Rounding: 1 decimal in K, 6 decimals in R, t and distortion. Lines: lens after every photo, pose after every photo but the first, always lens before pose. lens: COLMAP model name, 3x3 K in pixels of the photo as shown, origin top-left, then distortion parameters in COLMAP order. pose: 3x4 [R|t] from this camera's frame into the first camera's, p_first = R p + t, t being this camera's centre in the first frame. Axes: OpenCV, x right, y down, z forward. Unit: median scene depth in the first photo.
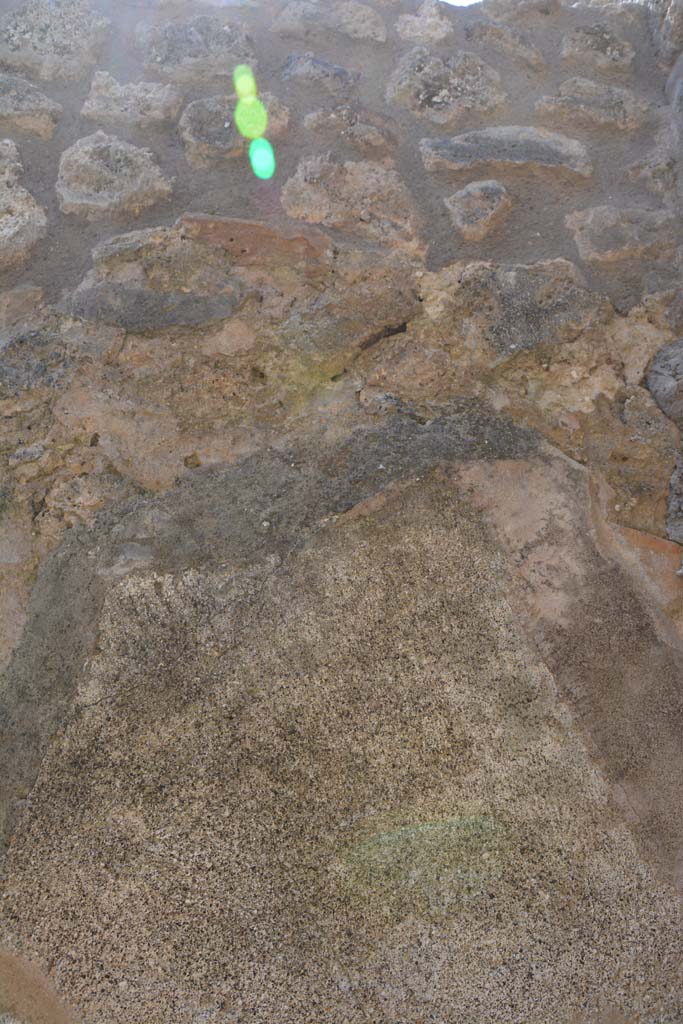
lens RADIAL K [[789.6, 0, 341.1], [0, 789.6, 517.2], [0, 0, 1]] dist [-0.163455, 0.109740]
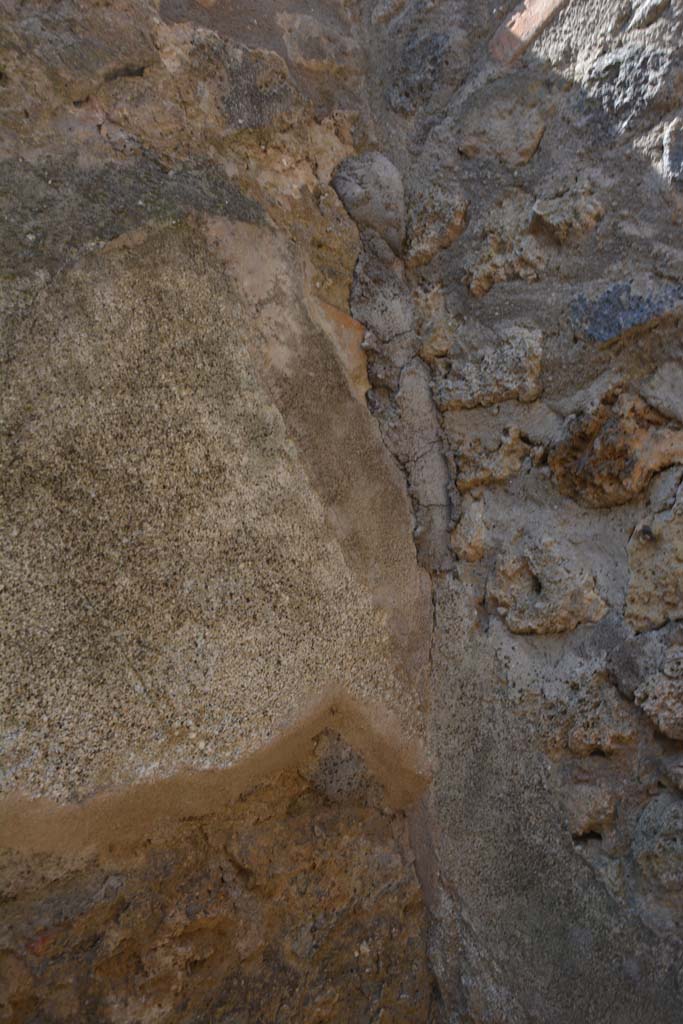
lens RADIAL K [[789.6, 0, 347.2], [0, 789.6, 515.4], [0, 0, 1]] dist [-0.163455, 0.109740]
pose [[0.771184, -0.016618, 0.636396, -0.388261], [-0.100210, 0.984028, 0.147130, 0.165222], [-0.628676, -0.177238, 0.757201, 0.032042]]
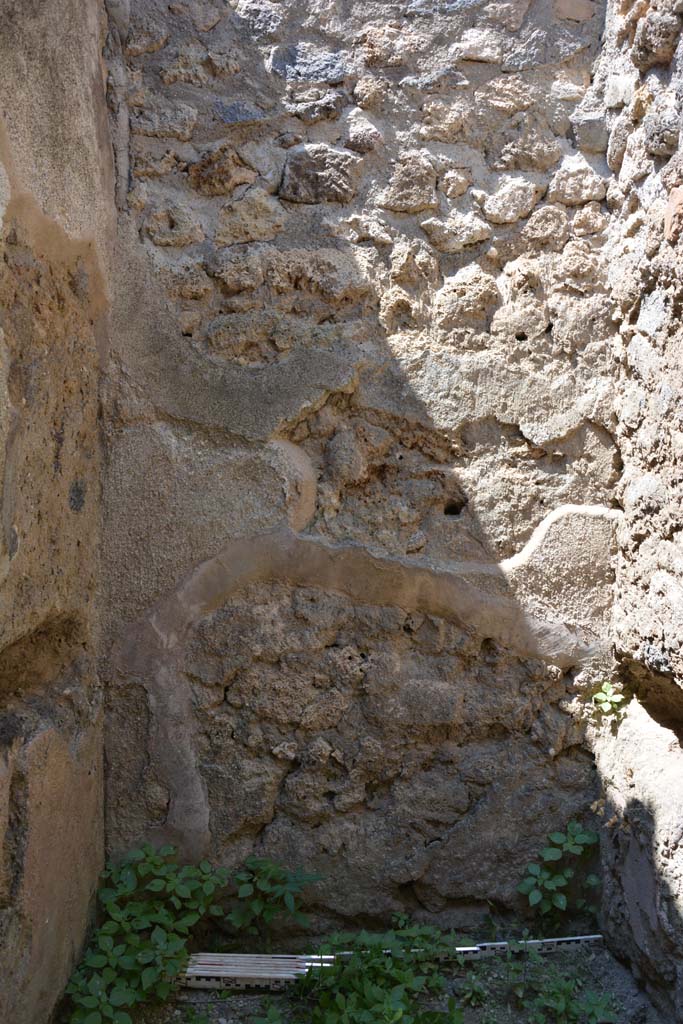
lens RADIAL K [[789.6, 0, 342.9], [0, 789.6, 511.1], [0, 0, 1]] dist [-0.163455, 0.109740]
pose [[0.058924, -0.049438, 0.997038, -1.876917], [-0.329924, 0.941684, 0.066192, 0.922267], [-0.942167, -0.332847, 0.039176, -0.195746]]
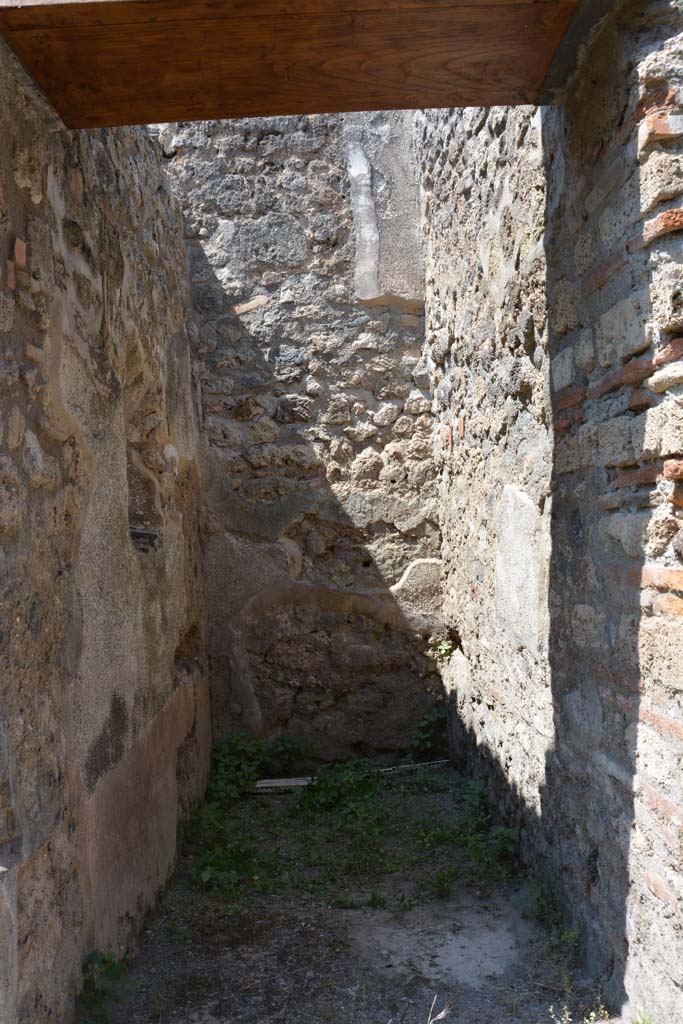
lens RADIAL K [[789.6, 0, 346.8], [0, 789.6, 518.8], [0, 0, 1]] dist [-0.163455, 0.109740]
pose [[0.023323, -0.027219, 0.999357, -4.629195], [-0.271866, 0.961785, 0.032541, 0.543964], [-0.962052, -0.272451, 0.015031, -0.290914]]
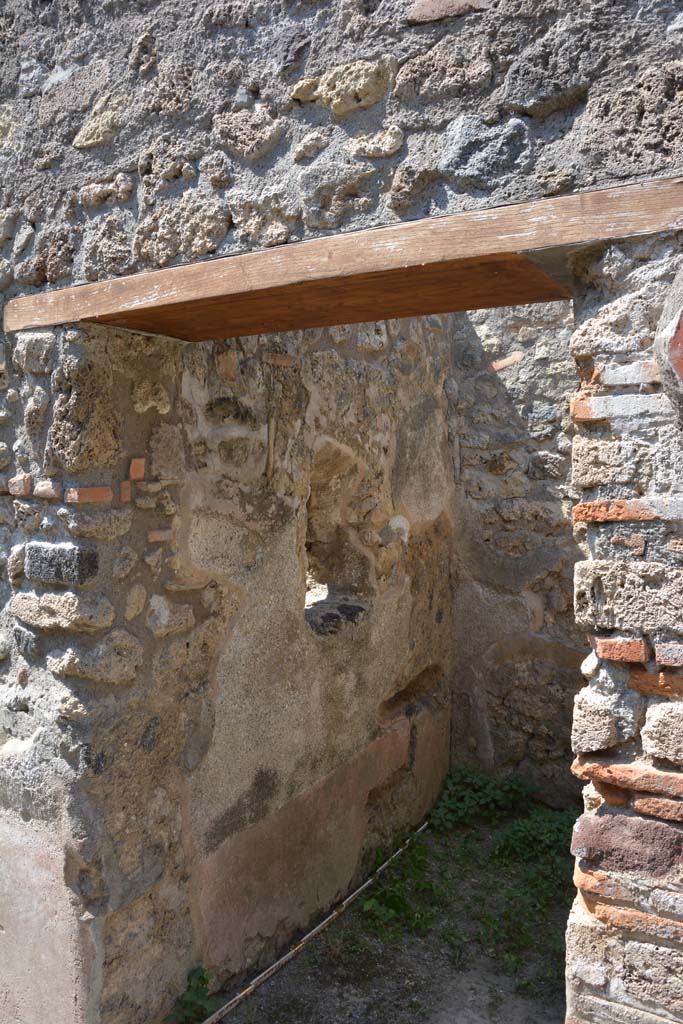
lens RADIAL K [[789.6, 0, 351.0], [0, 789.6, 511.6], [0, 0, 1]] dist [-0.163455, 0.109740]
pose [[0.524031, -0.082471, 0.847697, -4.550973], [-0.250262, 0.936453, 0.245813, -0.561551], [-0.814101, -0.340960, 0.470092, -1.180858]]
